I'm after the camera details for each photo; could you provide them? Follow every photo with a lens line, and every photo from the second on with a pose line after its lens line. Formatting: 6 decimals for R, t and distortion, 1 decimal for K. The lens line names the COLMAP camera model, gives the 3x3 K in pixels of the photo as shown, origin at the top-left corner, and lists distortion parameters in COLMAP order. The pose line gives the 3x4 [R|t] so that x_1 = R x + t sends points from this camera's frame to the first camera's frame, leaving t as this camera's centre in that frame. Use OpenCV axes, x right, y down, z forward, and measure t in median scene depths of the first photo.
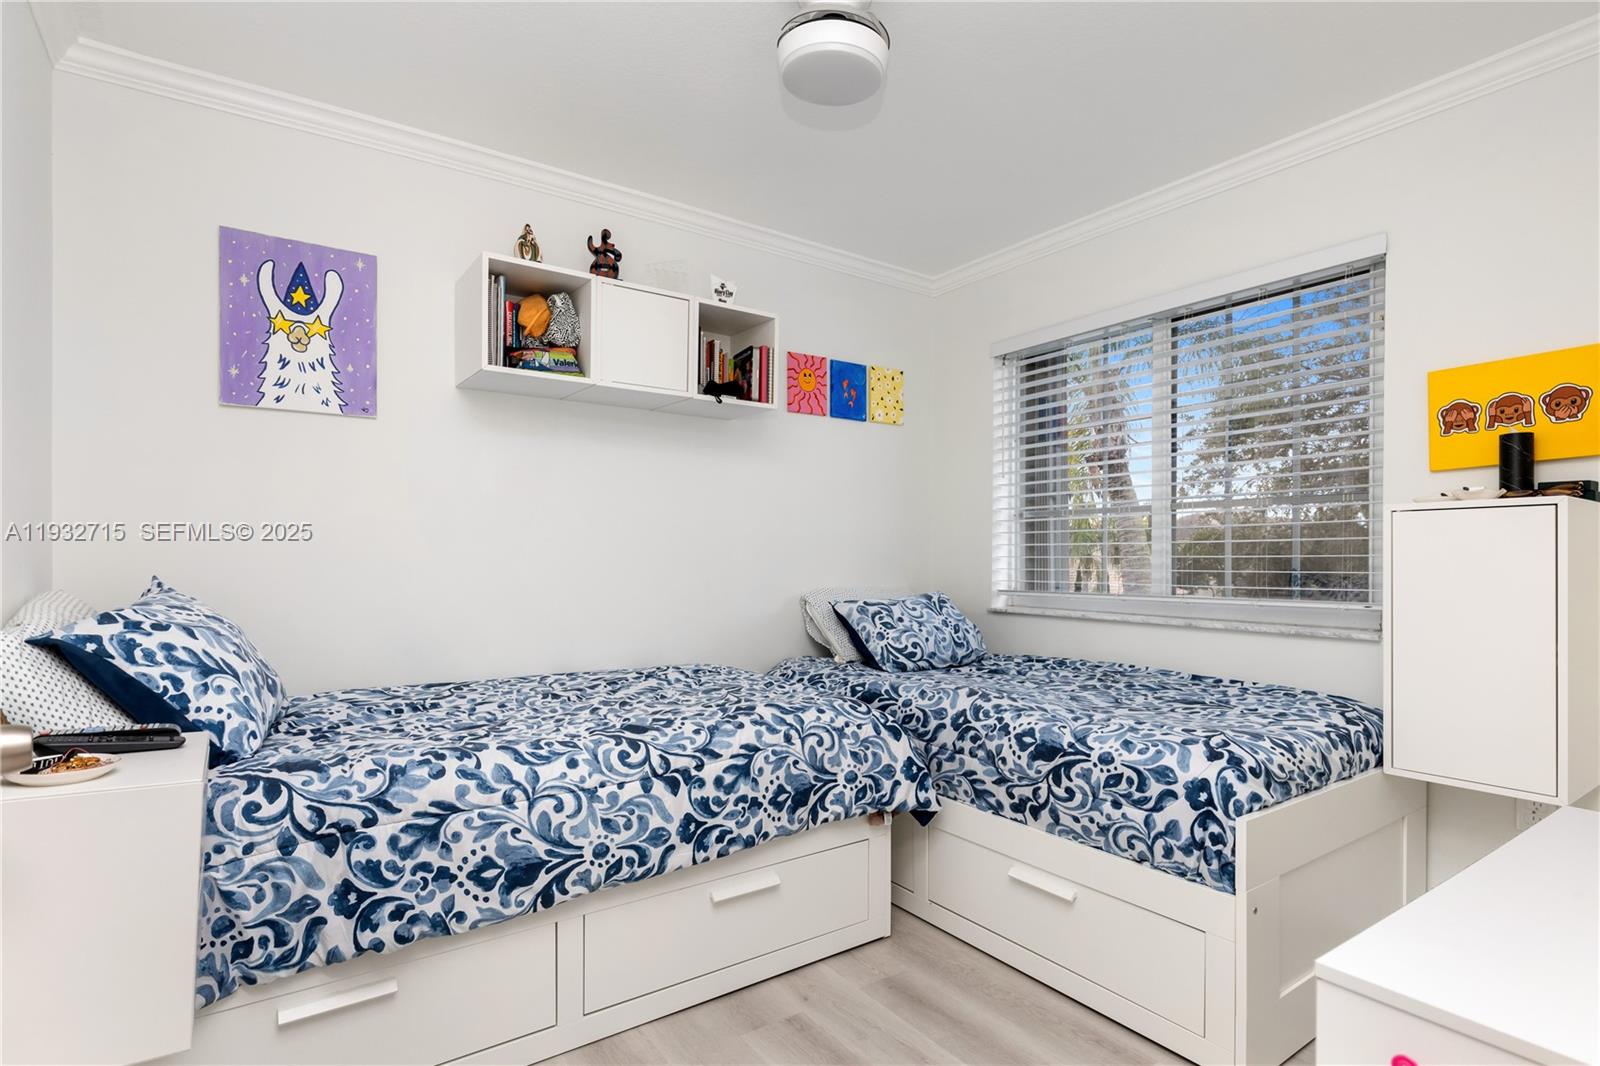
lens RADIAL K [[773.5, 0, 754.4], [0, 773.5, 560.5], [0, 0, 1]] dist [0.000672, 0.000233]
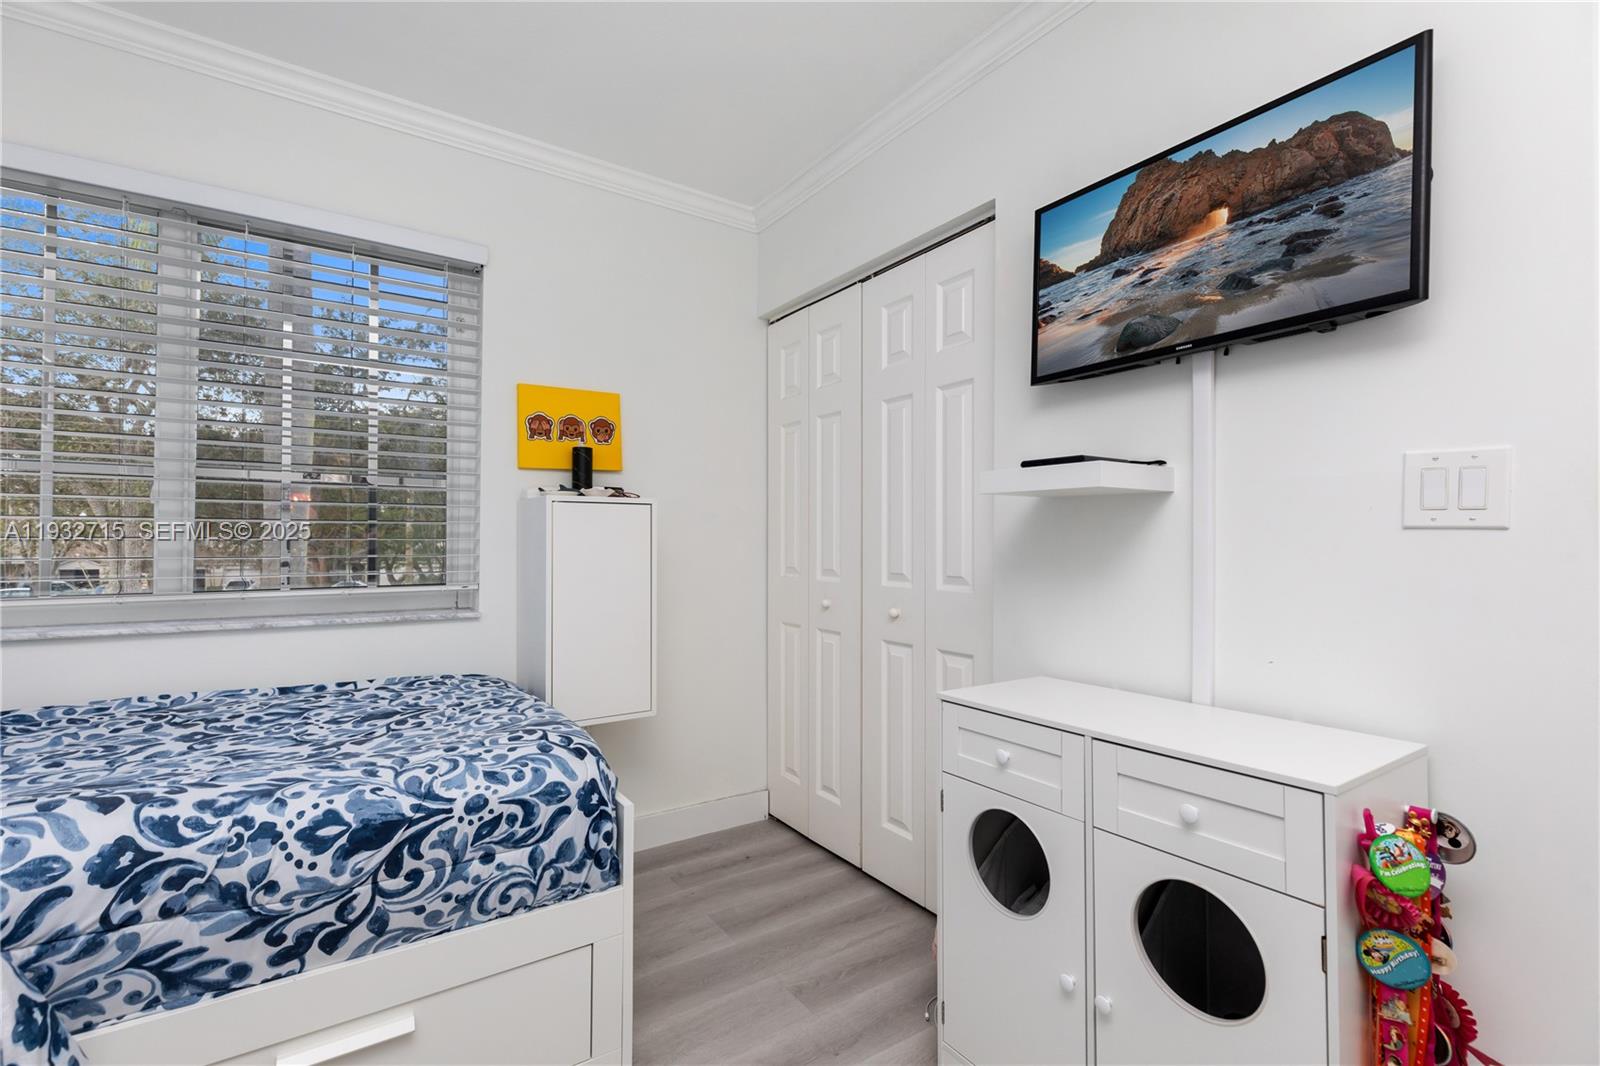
lens RADIAL K [[726.0, 0, 786.8], [0, 726.0, 536.9], [0, 0, 1]] dist [0.004216, -0.000587]
pose [[-0.012446, 0.004282, 0.999913, -0.239186], [0.000239, 0.999991, -0.004279, -0.005663], [-0.999923, 0.000186, -0.012447, 0.617173]]
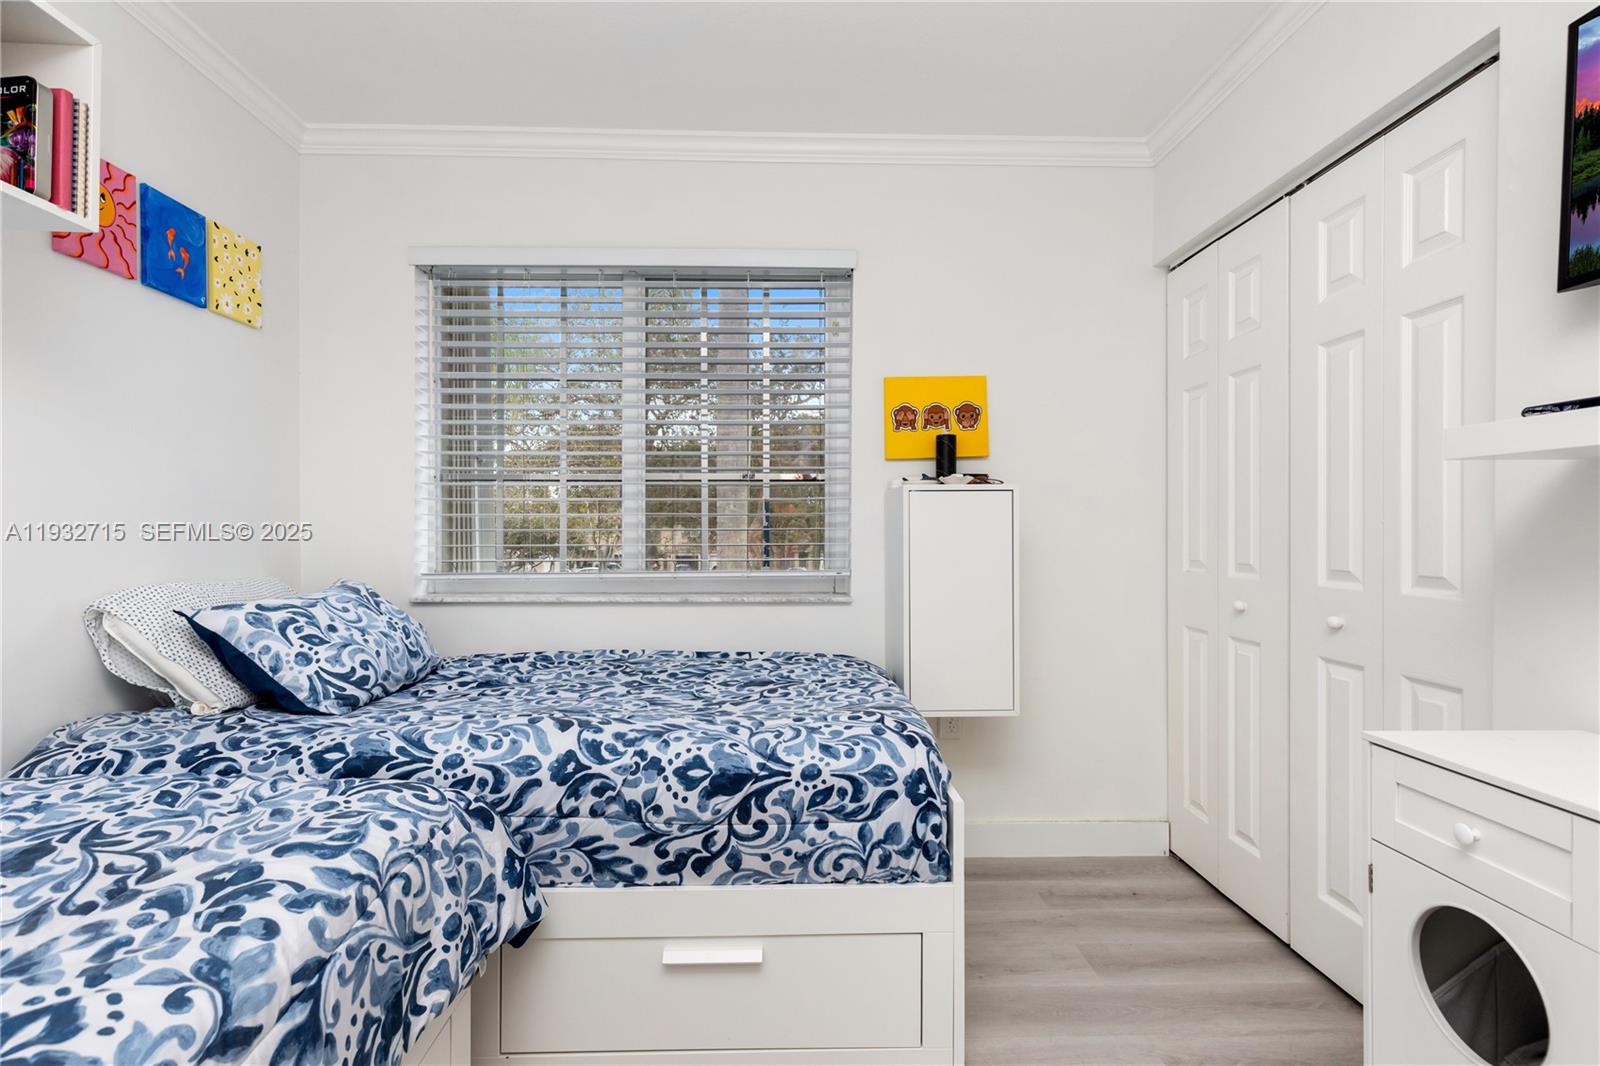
lens RADIAL K [[747.6, 0, 778.5], [0, 747.6, 537.4], [0, 0, 1]] dist [0.014447, -0.005117]
pose [[0.528679, -0.010076, 0.848762, -0.215757], [0.005037, 0.999949, 0.008733, -0.004069], [-0.848807, -0.000342, 0.528703, 0.531750]]
